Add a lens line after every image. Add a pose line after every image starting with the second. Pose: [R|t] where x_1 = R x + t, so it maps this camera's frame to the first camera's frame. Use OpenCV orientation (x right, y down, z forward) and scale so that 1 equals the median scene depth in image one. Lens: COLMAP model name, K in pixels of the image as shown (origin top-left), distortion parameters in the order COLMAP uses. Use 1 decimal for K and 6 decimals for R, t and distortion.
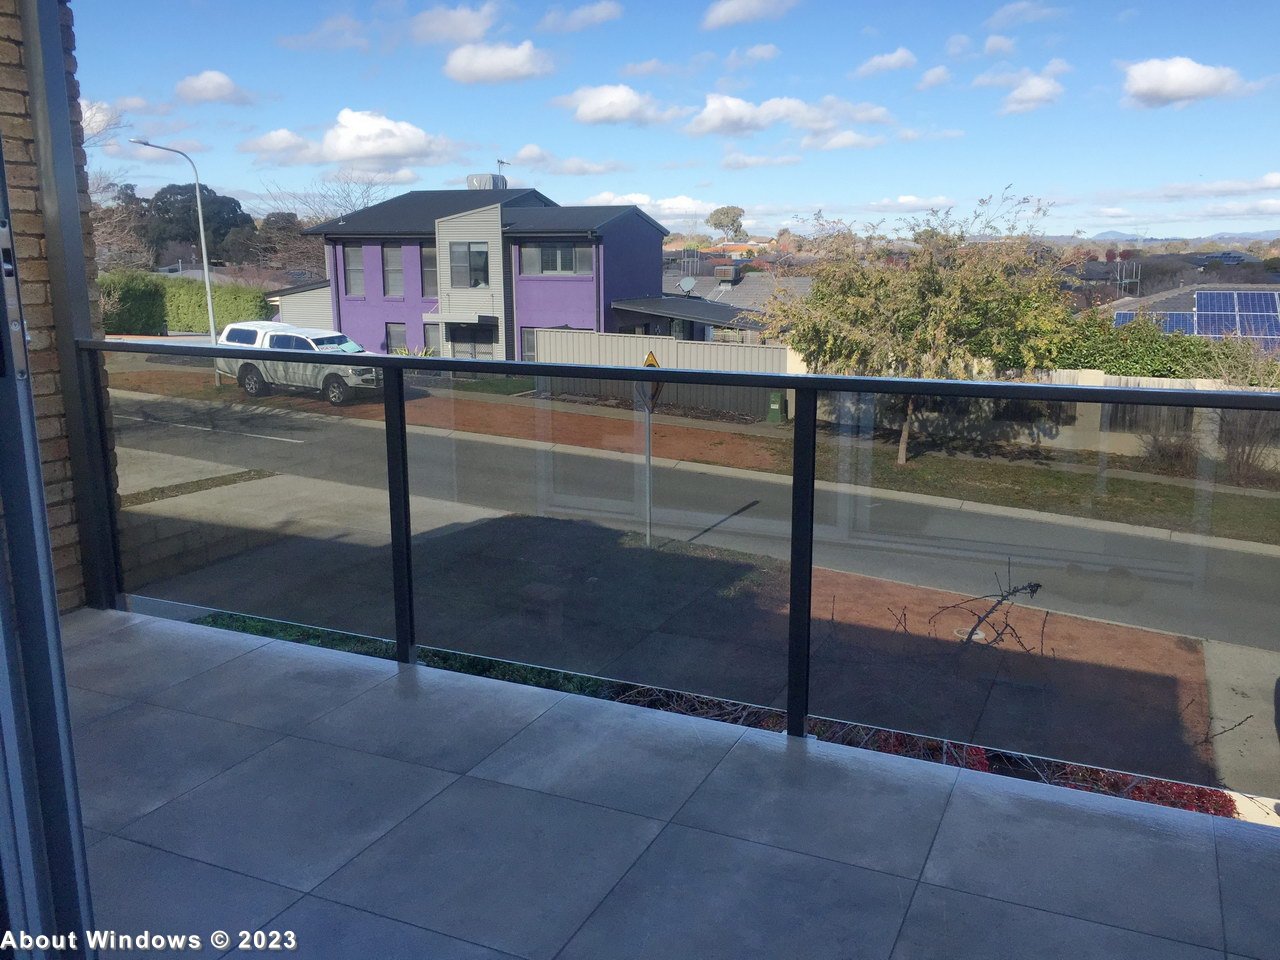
lens RADIAL K [[1059.7, 0, 640.0], [0, 1059.7, 480.0], [0, 0, 1]] dist [0.018182, 0.003131]
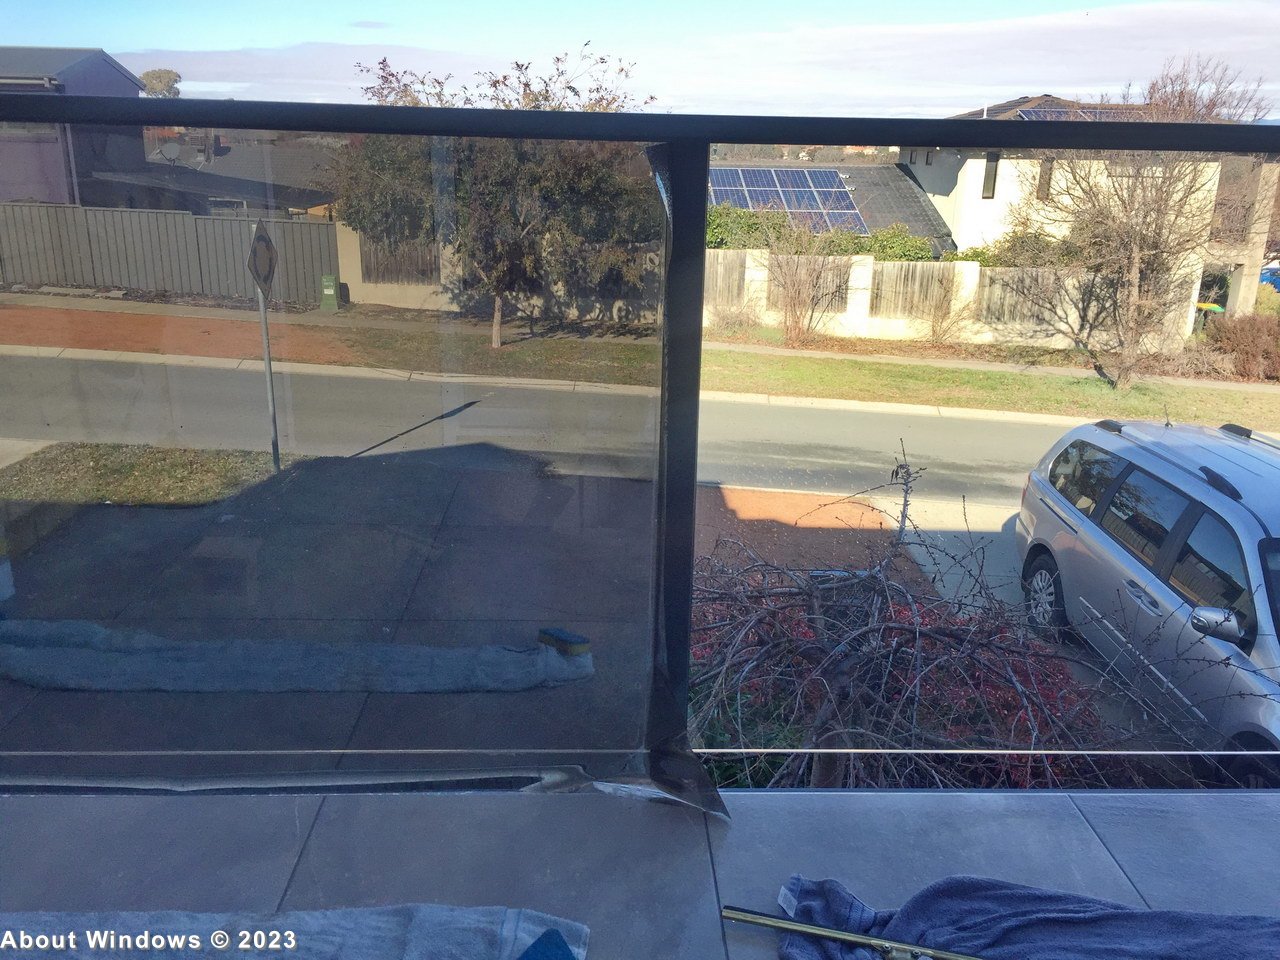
lens RADIAL K [[1059.7, 0, 640.0], [0, 1059.7, 480.0], [0, 0, 1]] dist [0.018182, 0.003131]
pose [[0.893501, -0.118262, 0.433209, -0.054119], [0.069587, 0.989510, 0.126603, -0.009261], [-0.443637, -0.082974, 0.892358, 0.096729]]
